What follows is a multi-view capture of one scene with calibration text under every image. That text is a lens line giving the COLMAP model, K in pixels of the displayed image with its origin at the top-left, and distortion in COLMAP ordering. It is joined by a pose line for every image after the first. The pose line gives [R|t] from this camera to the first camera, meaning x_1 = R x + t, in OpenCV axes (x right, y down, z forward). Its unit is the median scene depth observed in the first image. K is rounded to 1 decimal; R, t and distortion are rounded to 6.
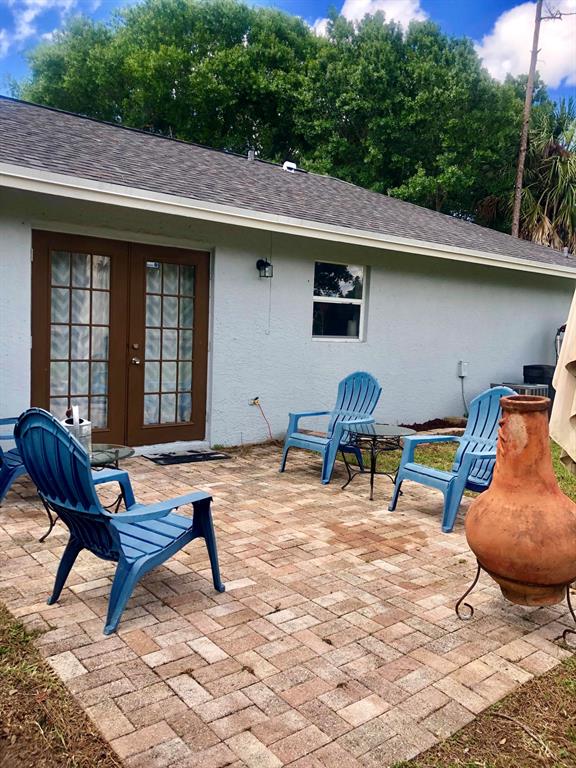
lens RADIAL K [[627.2, 0, 287.9], [0, 627.2, 384.6], [0, 0, 1]] dist [0.024680, -0.003894]
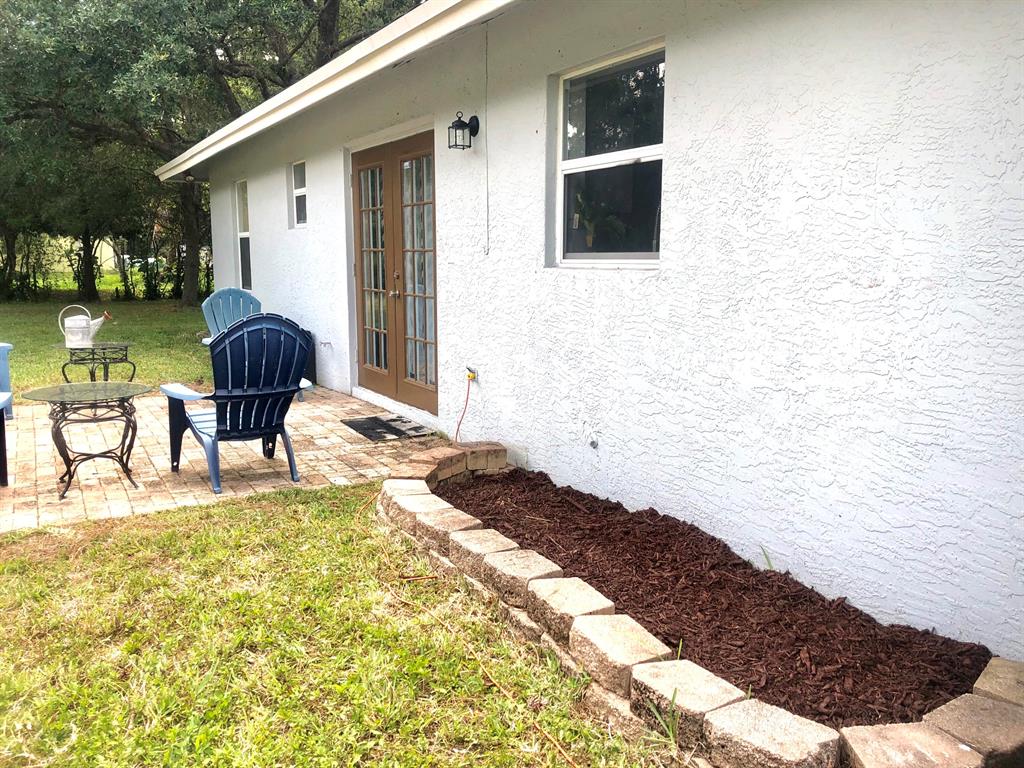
lens RADIAL K [[836.3, 0, 511.8], [0, 836.3, 383.4], [0, 0, 1]] dist [0.024680, -0.003894]
pose [[-0.169001, 0.101256, -0.980401, 0.640463], [-0.111835, 0.986315, 0.121145, -0.054393], [0.979251, 0.130116, -0.155364, 1.072084]]
